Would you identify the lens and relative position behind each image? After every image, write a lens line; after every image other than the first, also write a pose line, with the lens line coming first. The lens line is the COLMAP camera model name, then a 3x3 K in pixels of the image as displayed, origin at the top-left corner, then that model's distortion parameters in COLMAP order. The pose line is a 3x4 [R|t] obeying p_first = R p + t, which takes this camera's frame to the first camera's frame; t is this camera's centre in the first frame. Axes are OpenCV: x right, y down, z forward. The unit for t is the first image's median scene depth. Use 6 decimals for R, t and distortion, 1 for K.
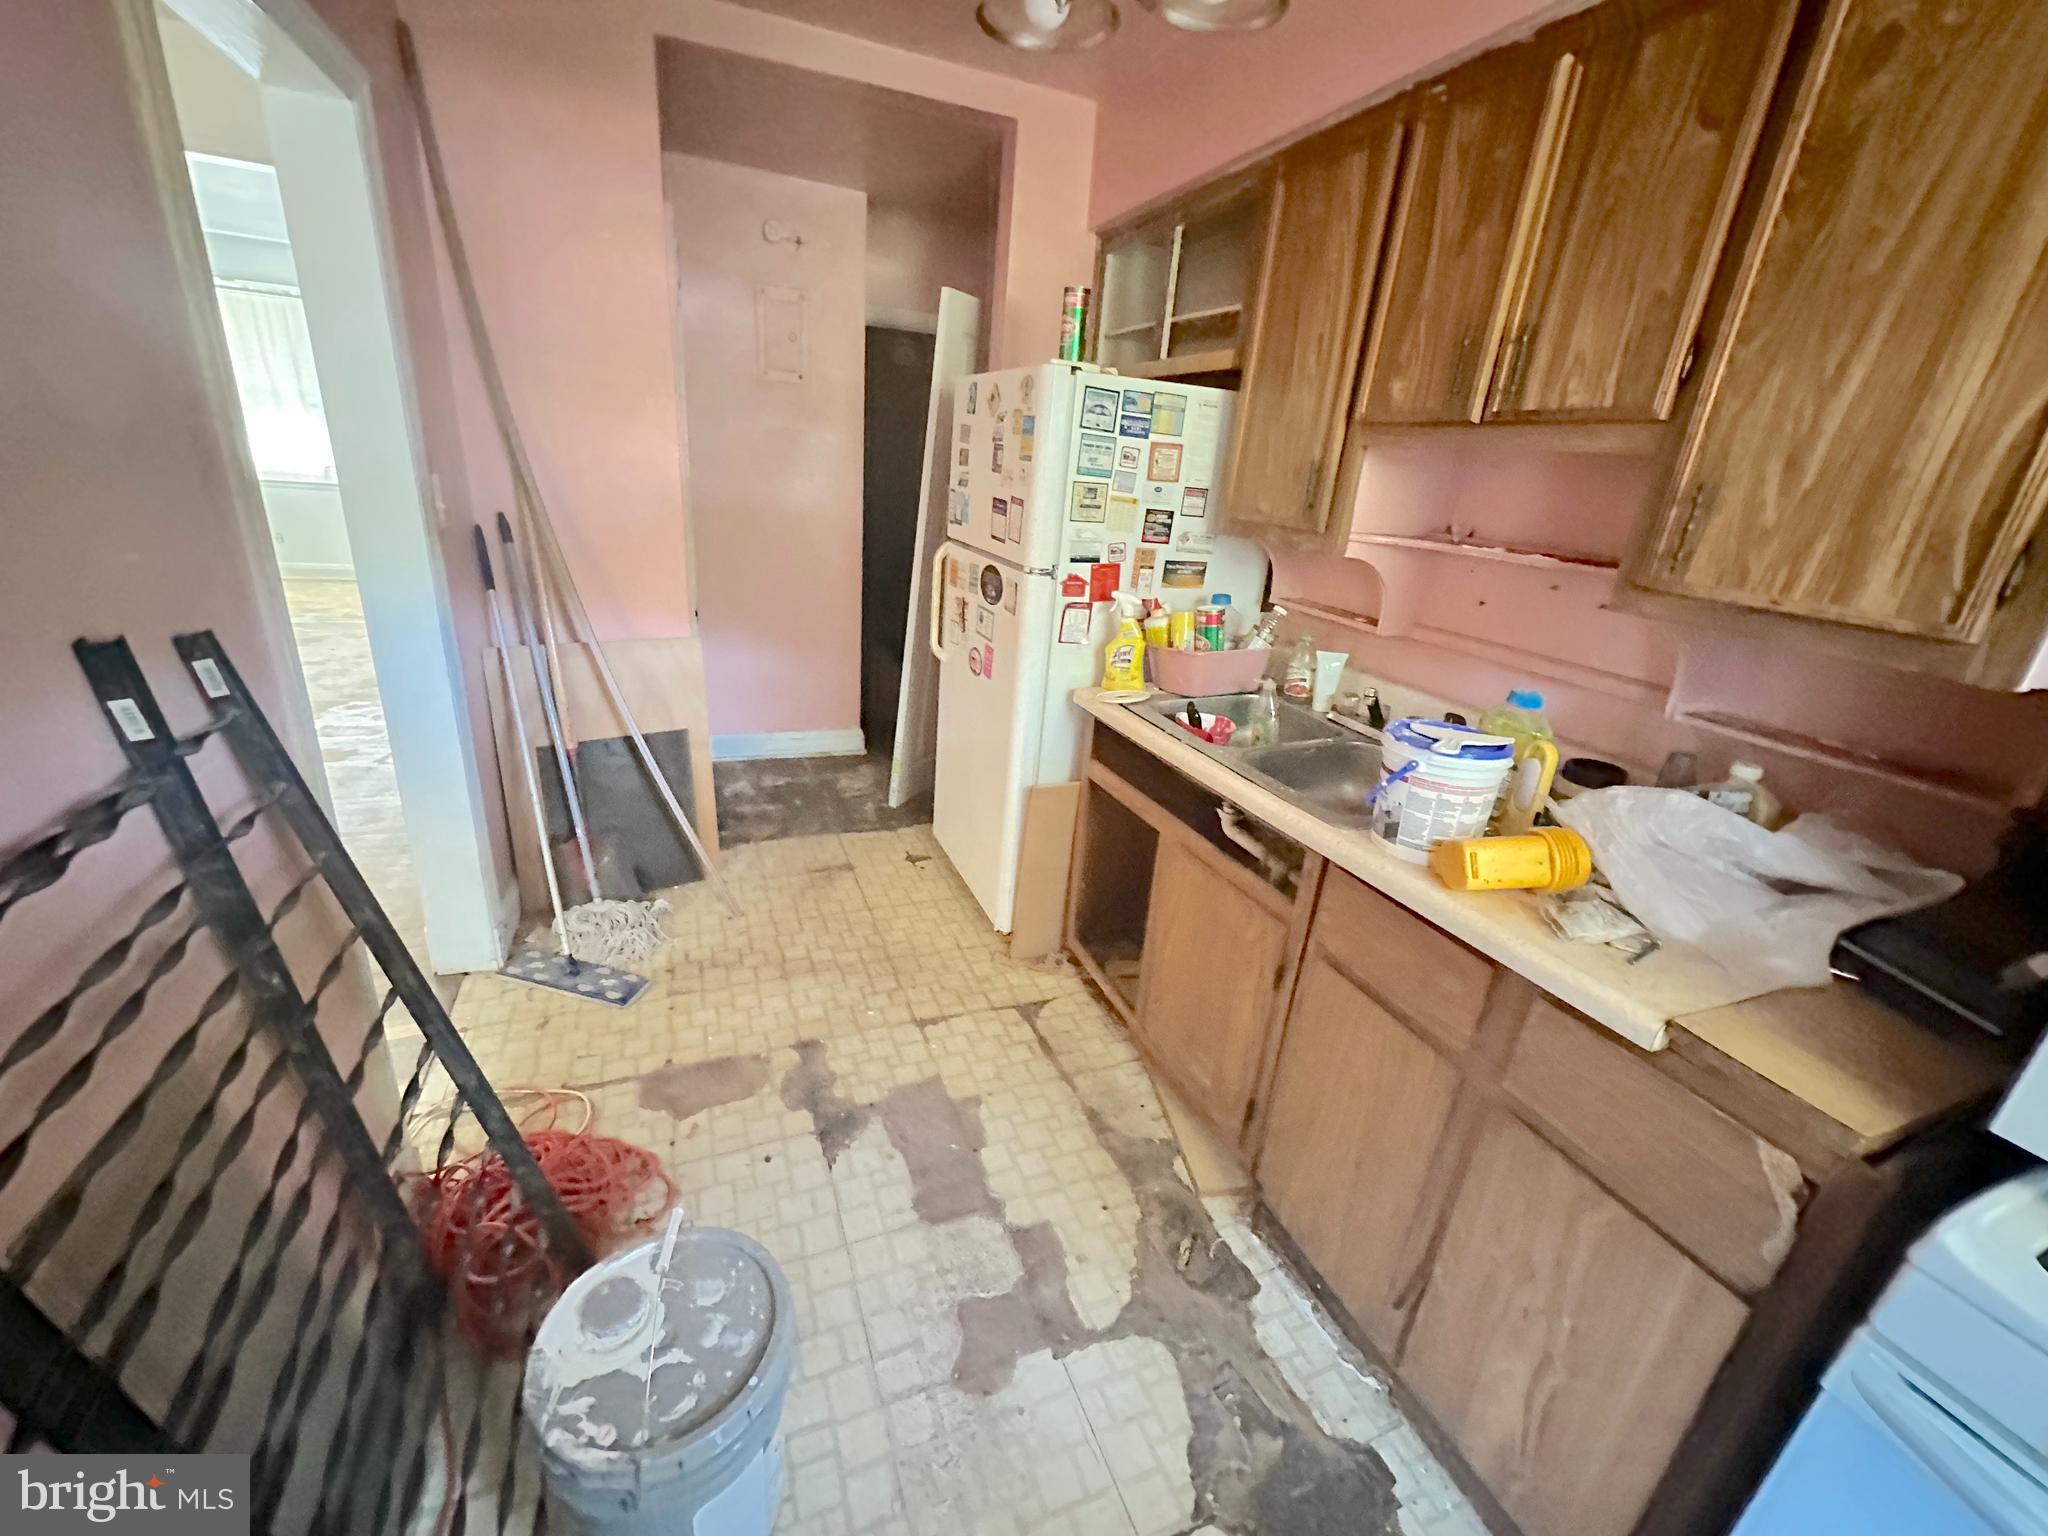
lens RADIAL K [[815.6, 0, 1024.0], [0, 815.6, 768.0], [0, 0, 1]] dist [-0.001999, 0.000148]
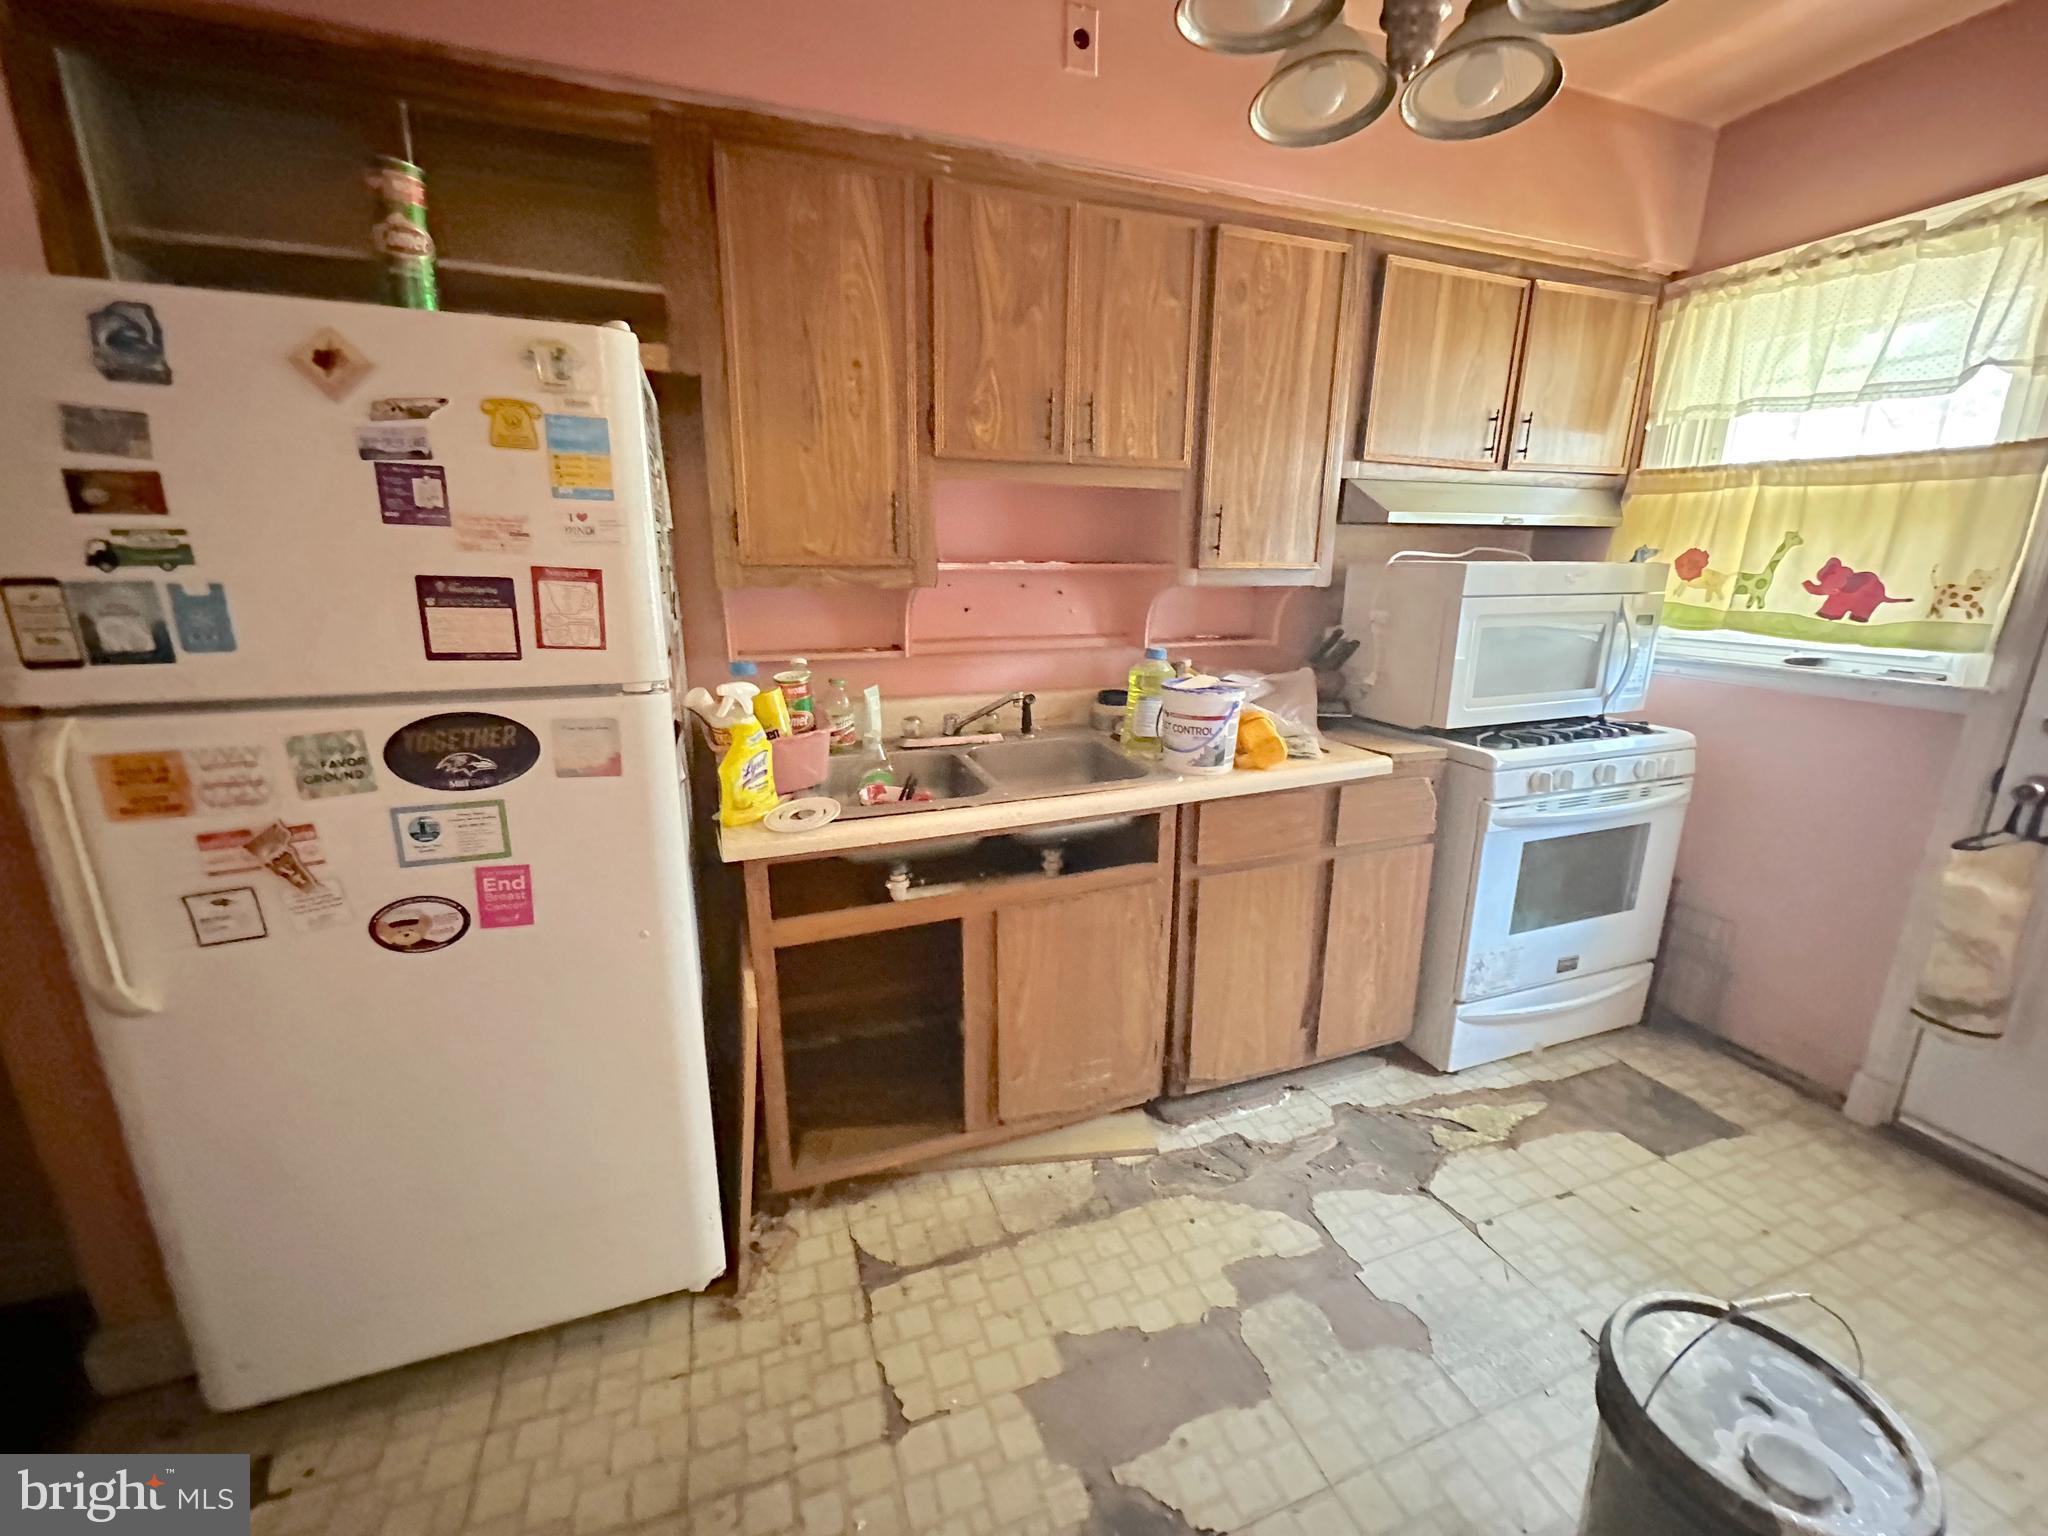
lens RADIAL K [[815.6, 0, 1024.0], [0, 815.6, 768.0], [0, 0, 1]] dist [-0.001999, 0.000148]
pose [[0.037640, -0.325530, 0.944782, -0.699529], [0.354365, 0.888357, 0.291971, -0.339970], [-0.934349, 0.323808, 0.148794, 0.878535]]
